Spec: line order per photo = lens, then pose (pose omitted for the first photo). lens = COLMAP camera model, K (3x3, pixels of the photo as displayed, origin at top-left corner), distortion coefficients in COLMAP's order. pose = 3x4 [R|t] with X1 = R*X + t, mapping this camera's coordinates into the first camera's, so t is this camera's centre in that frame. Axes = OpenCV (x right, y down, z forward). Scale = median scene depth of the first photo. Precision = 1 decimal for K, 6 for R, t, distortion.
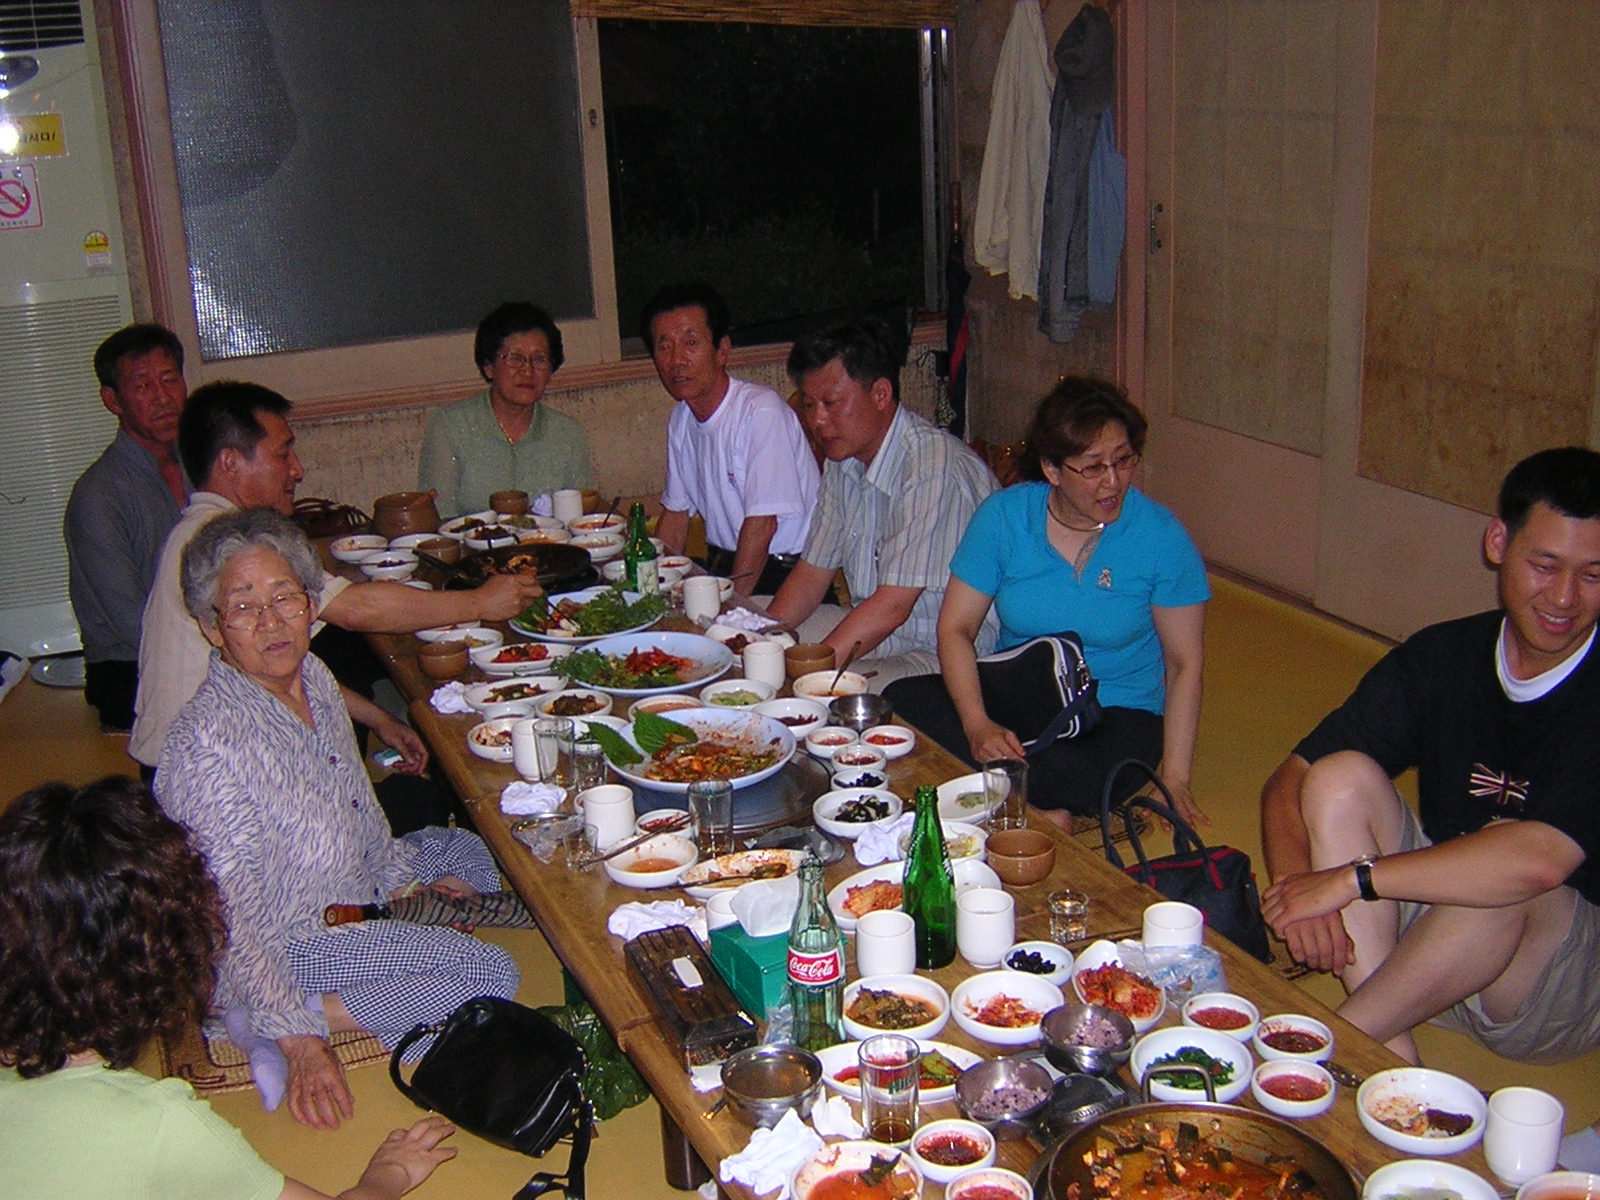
lens RADIAL K [[1781.7, 0, 800.0], [0, 1781.7, 600.0], [0, 0, 1]] dist [-0.085382, -0.012806]
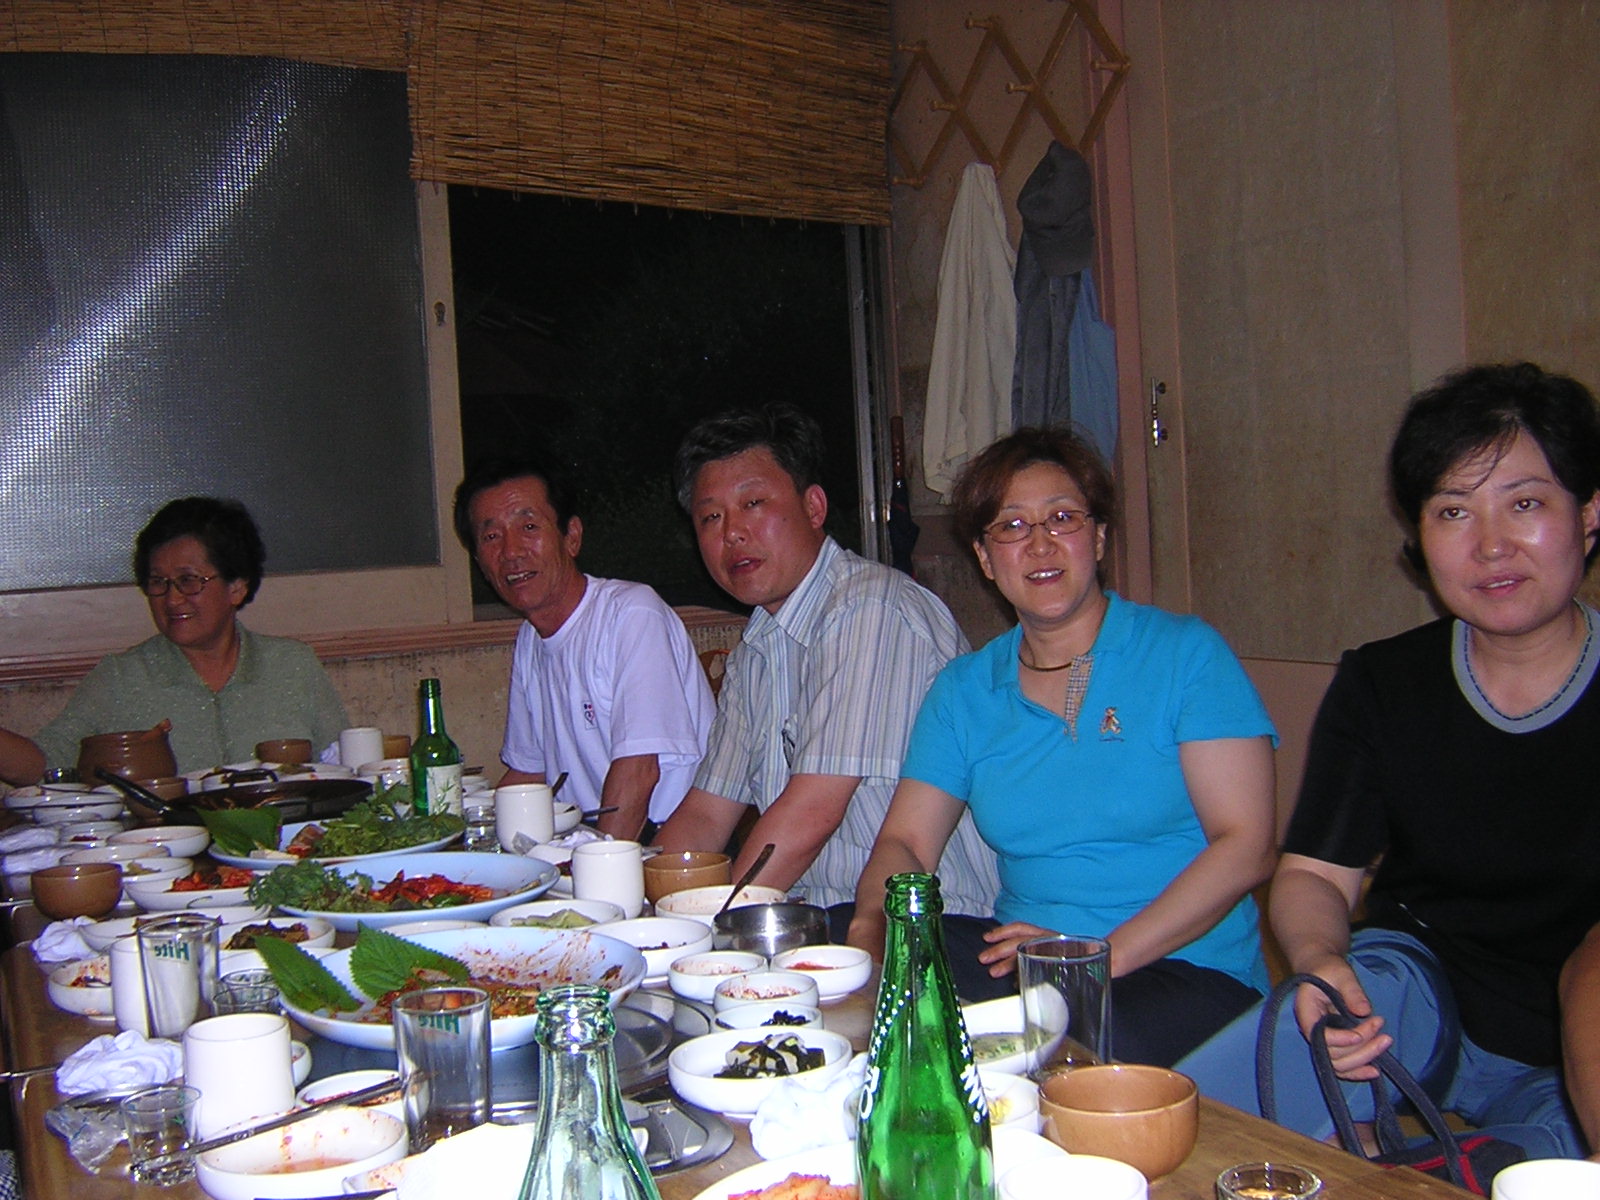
lens RADIAL K [[1781.7, 0, 800.0], [0, 1781.7, 600.0], [0, 0, 1]] dist [-0.085382, -0.012806]
pose [[0.999265, -0.012536, 0.036235, 0.020840], [0.021543, 0.965331, -0.260139, 0.093274], [-0.031717, 0.260729, 0.964891, 0.380825]]
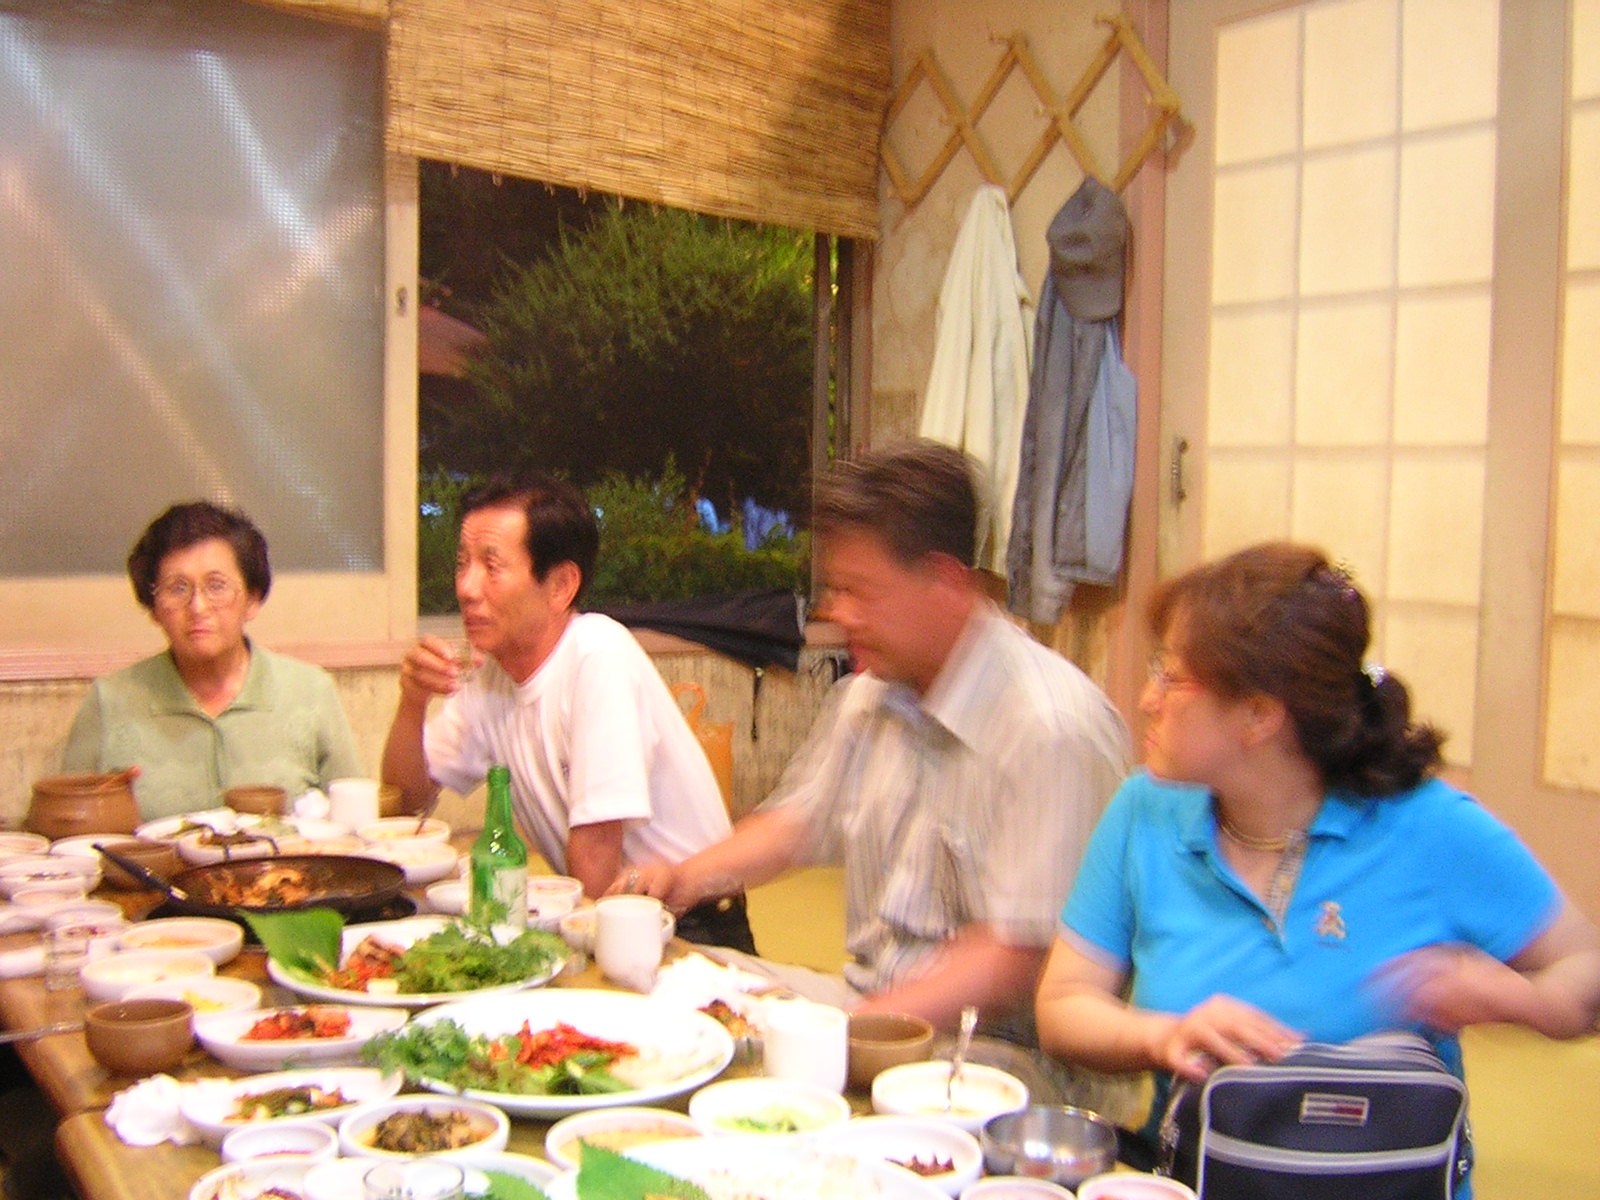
lens RADIAL K [[1781.7, 0, 800.0], [0, 1781.7, 600.0], [0, 0, 1]] dist [-0.085382, -0.012806]
pose [[0.985861, 0.048921, 0.160265, -0.098702], [-0.008944, 0.970432, -0.241209, 0.030919], [-0.167326, 0.236365, 0.957149, 0.453512]]
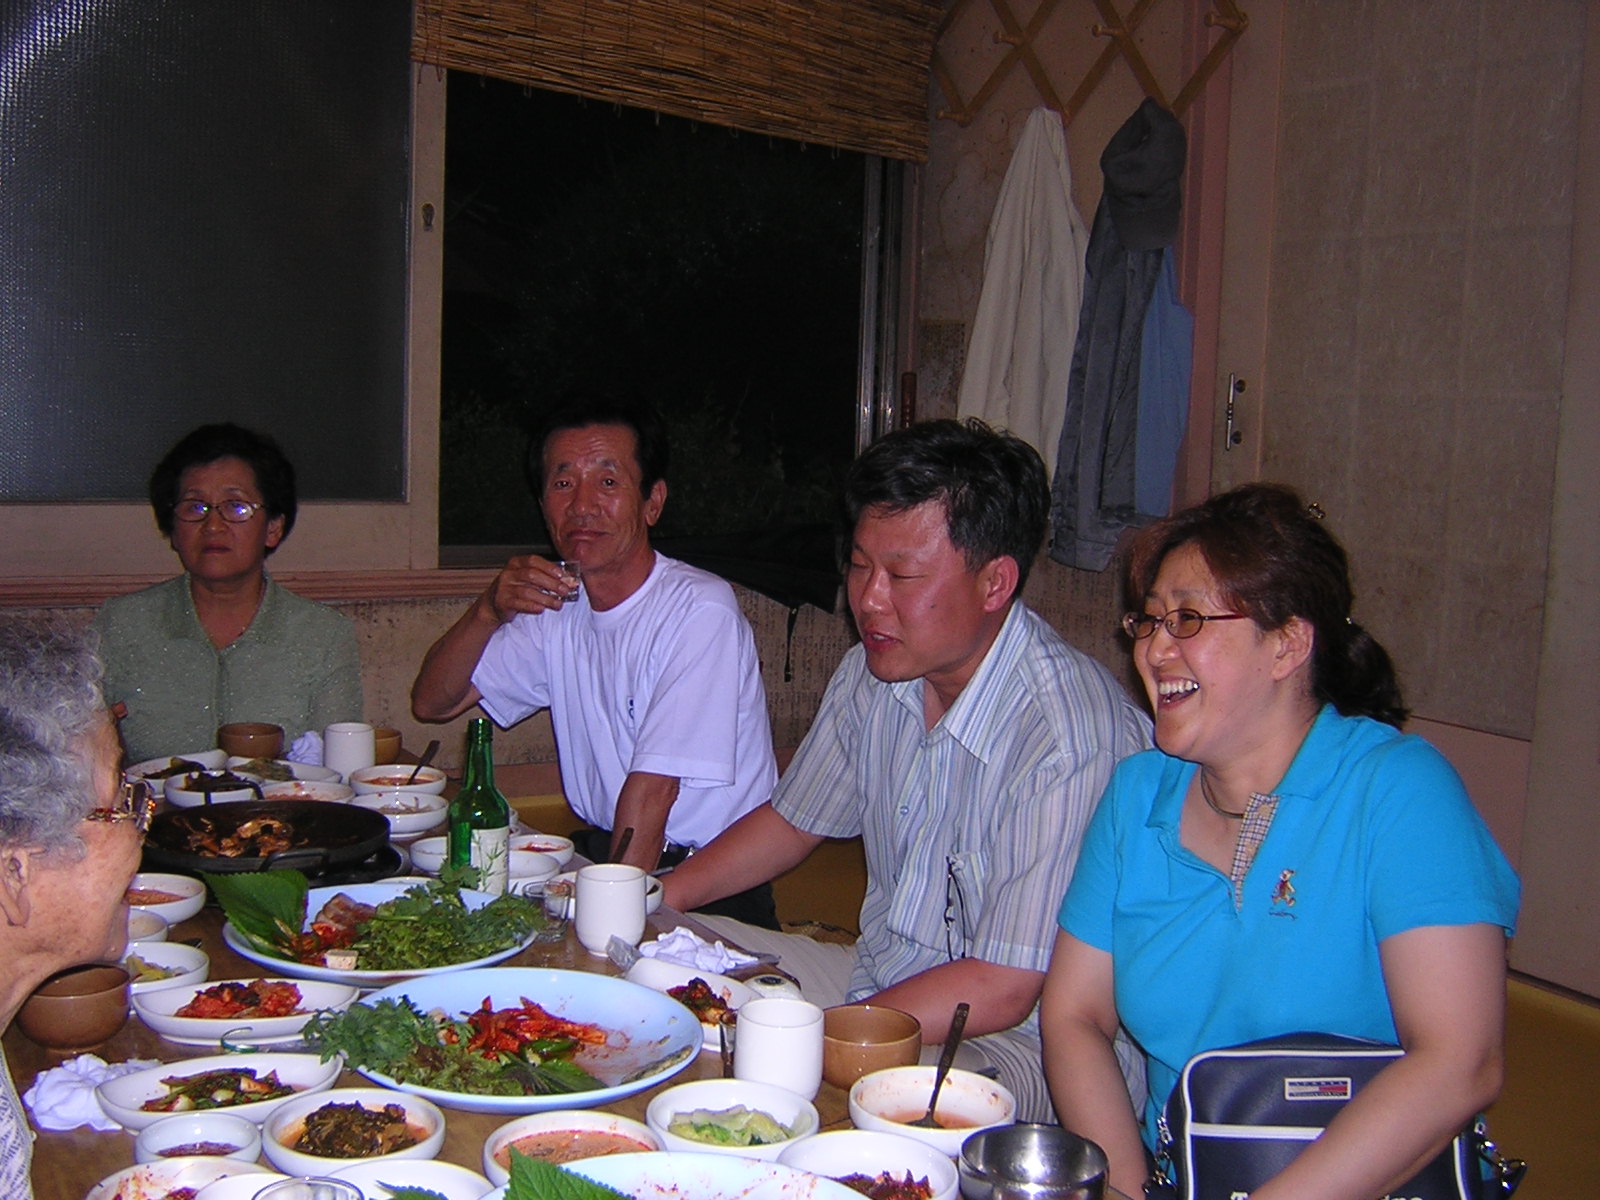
lens RADIAL K [[1781.7, 0, 800.0], [0, 1781.7, 600.0], [0, 0, 1]] dist [-0.085382, -0.012806]
pose [[0.989833, 0.066067, 0.125959, -0.073596], [-0.039982, 0.979110, -0.199361, 0.012928], [-0.136499, 0.192298, 0.971797, 0.488333]]
